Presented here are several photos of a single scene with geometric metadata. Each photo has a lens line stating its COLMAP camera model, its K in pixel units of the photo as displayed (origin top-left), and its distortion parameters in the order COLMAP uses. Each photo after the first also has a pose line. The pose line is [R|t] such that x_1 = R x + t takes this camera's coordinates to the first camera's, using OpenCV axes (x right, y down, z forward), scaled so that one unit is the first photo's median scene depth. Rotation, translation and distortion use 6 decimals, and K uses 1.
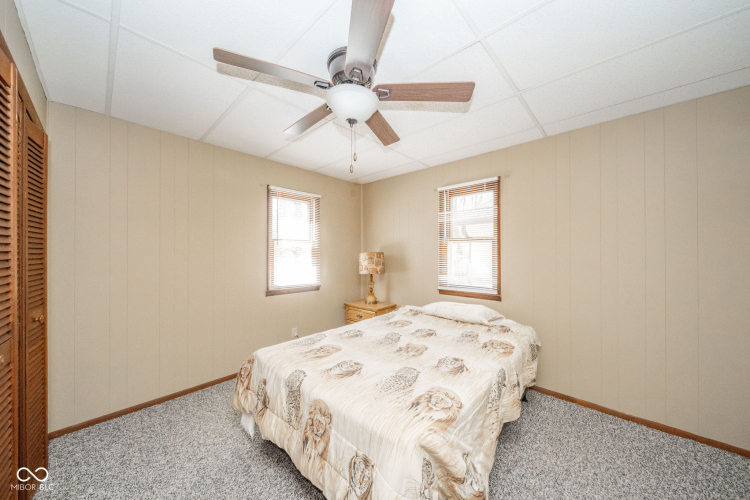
lens RADIAL K [[273.6, 0, 372.4], [0, 273.6, 249.0], [0, 0, 1]] dist [0.000799, -0.000006]
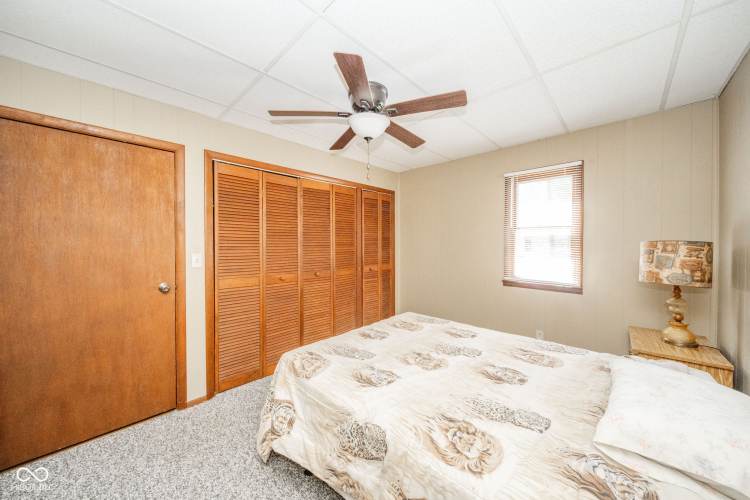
lens RADIAL K [[267.0, 0, 374.9], [0, 267.0, 243.2], [0, 0, 1]] dist [-0.000325, -0.000008]
pose [[-0.050909, 0.001783, -0.998702, 0.756714], [0.016124, 0.999870, 0.000963, 0.011136], [0.998573, -0.016054, -0.050931, 0.719237]]
